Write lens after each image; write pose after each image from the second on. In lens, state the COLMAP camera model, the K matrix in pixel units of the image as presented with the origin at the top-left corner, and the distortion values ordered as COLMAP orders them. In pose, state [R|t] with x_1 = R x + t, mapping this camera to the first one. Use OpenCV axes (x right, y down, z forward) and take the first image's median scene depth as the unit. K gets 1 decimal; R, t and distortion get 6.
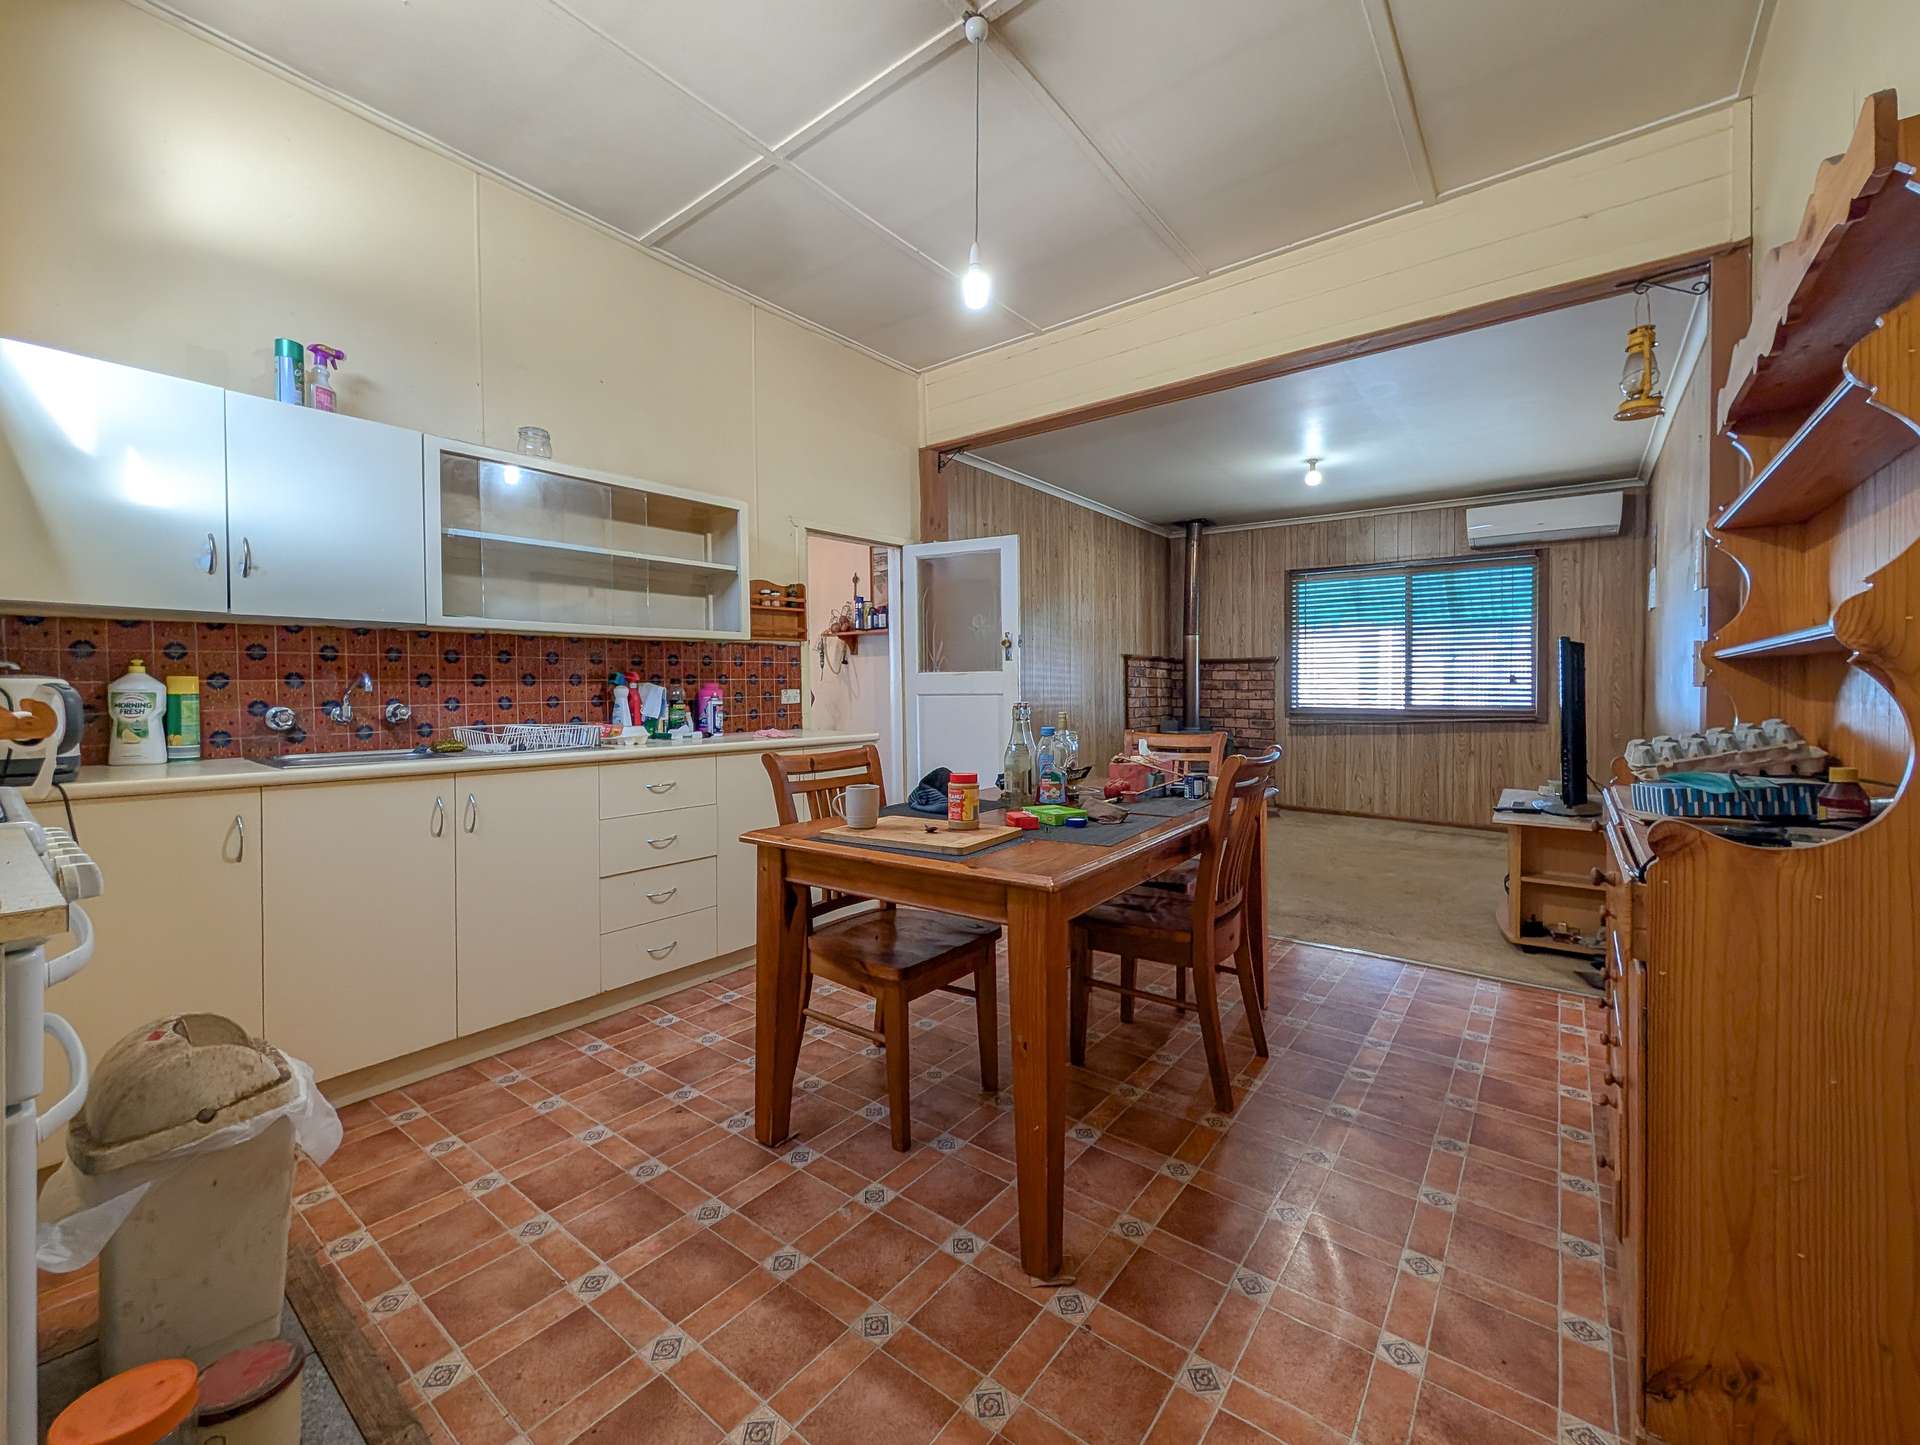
lens RADIAL K [[771.6, 0, 968.7], [0, 771.6, 694.3], [0, 0, 1]] dist [-0.003421, 0.002072]
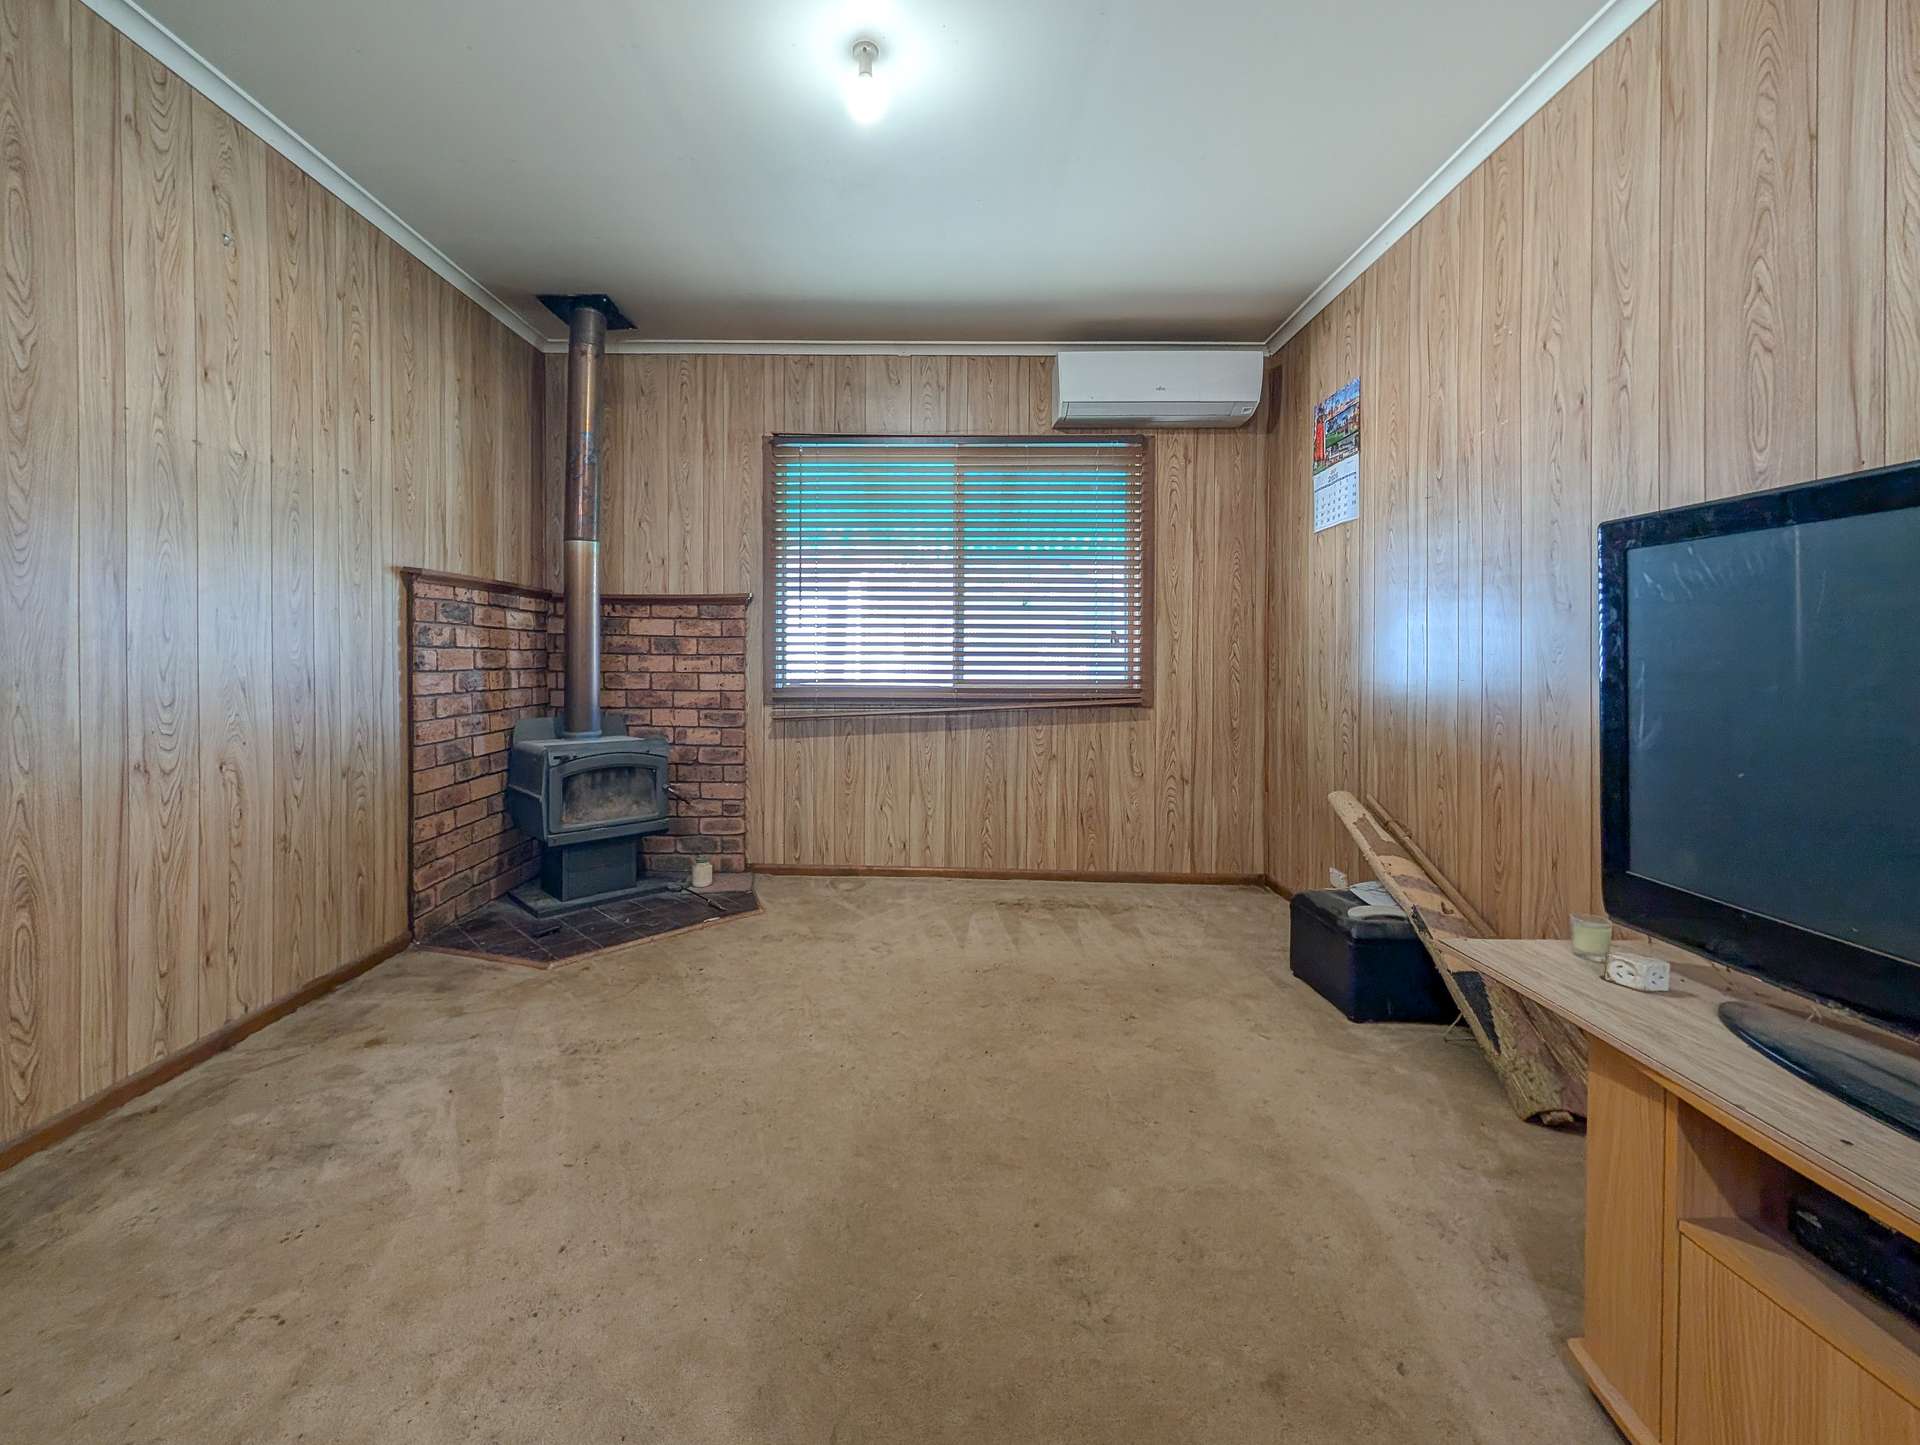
lens RADIAL K [[771.6, 0, 936.1], [0, 771.6, 655.8], [0, 0, 1]] dist [-0.003421, 0.002072]
pose [[0.793856, 0.002867, 0.608099, 0.191156], [0.002813, 0.999961, -0.008387, -0.000338], [-0.608099, 0.008369, 0.793817, 0.538117]]
